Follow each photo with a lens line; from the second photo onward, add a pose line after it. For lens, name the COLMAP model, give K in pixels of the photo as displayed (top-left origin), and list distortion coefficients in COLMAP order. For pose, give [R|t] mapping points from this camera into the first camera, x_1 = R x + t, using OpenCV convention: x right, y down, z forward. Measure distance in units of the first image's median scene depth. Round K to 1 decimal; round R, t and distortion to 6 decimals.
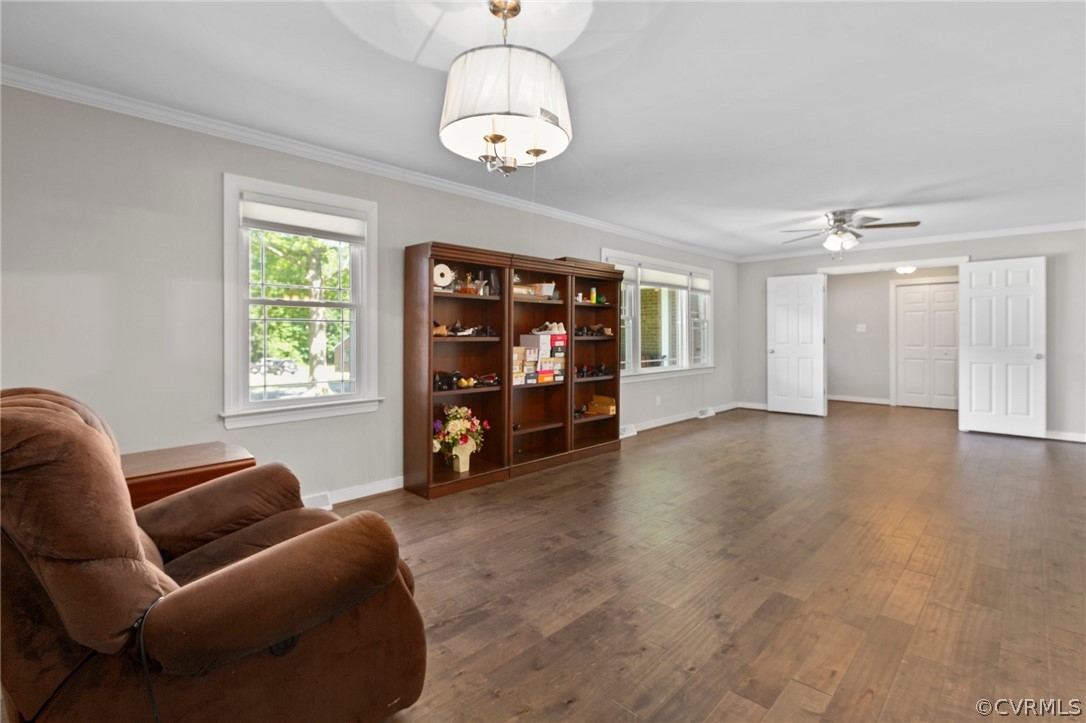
lens RADIAL K [[512.2, 0, 543.5], [0, 512.2, 337.3], [0, 0, 1]] dist [-0.010973, 0.002174]
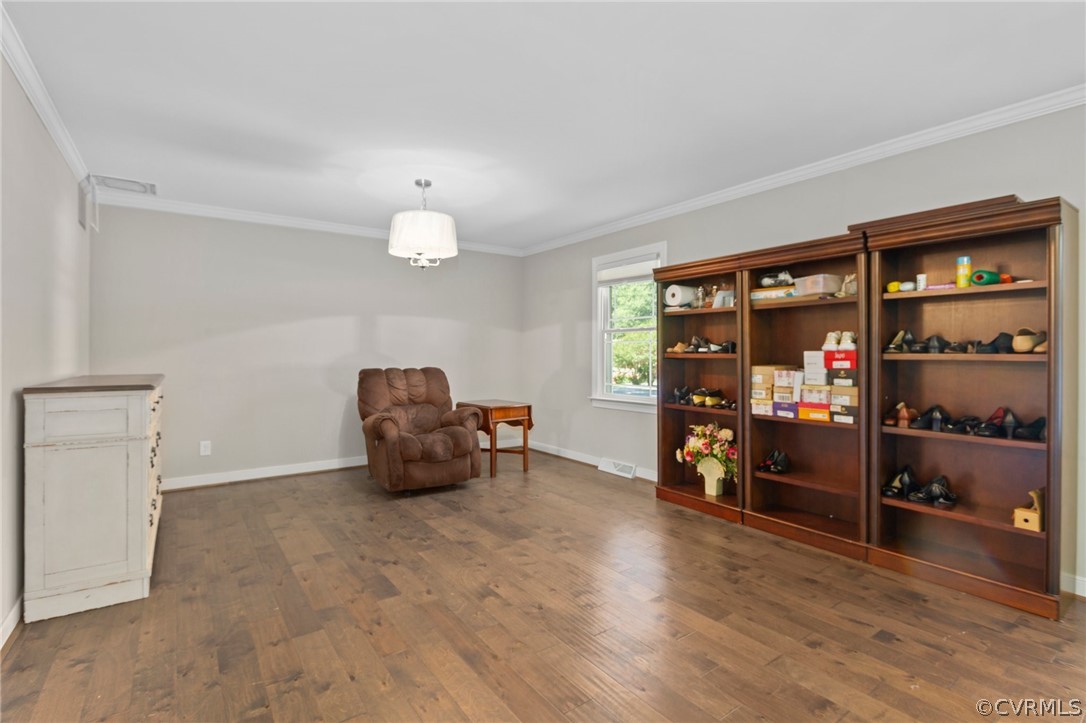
lens RADIAL K [[512.2, 0, 535.8], [0, 512.2, 352.4], [0, 0, 1]] dist [-0.010973, 0.002174]
pose [[-0.194384, 0.001689, -0.980924, 0.716480], [-0.002637, 0.999994, 0.002244, -0.003581], [0.980922, 0.003023, -0.194378, 0.735188]]
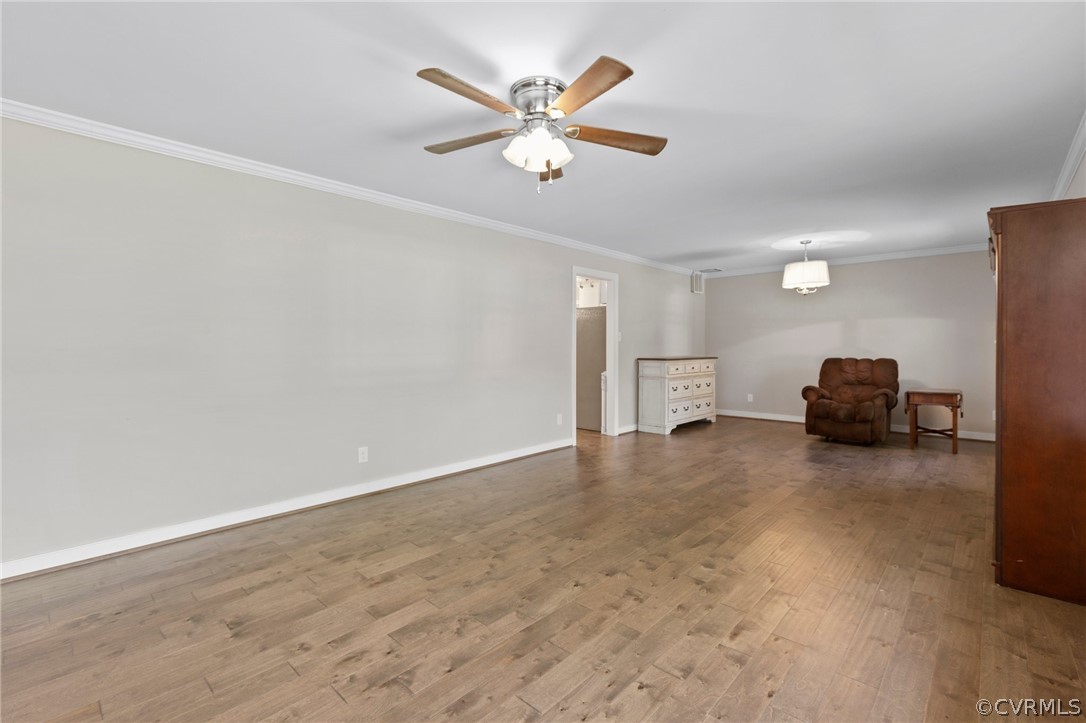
lens RADIAL K [[486.2, 0, 544.1], [0, 486.2, 357.2], [0, 0, 1]] dist [0.001252, -0.001154]
pose [[-0.999899, 0.001762, -0.014074, 0.644607], [0.001407, 0.999683, 0.025150, -0.006751], [0.014114, 0.025127, -0.999585, 1.621564]]
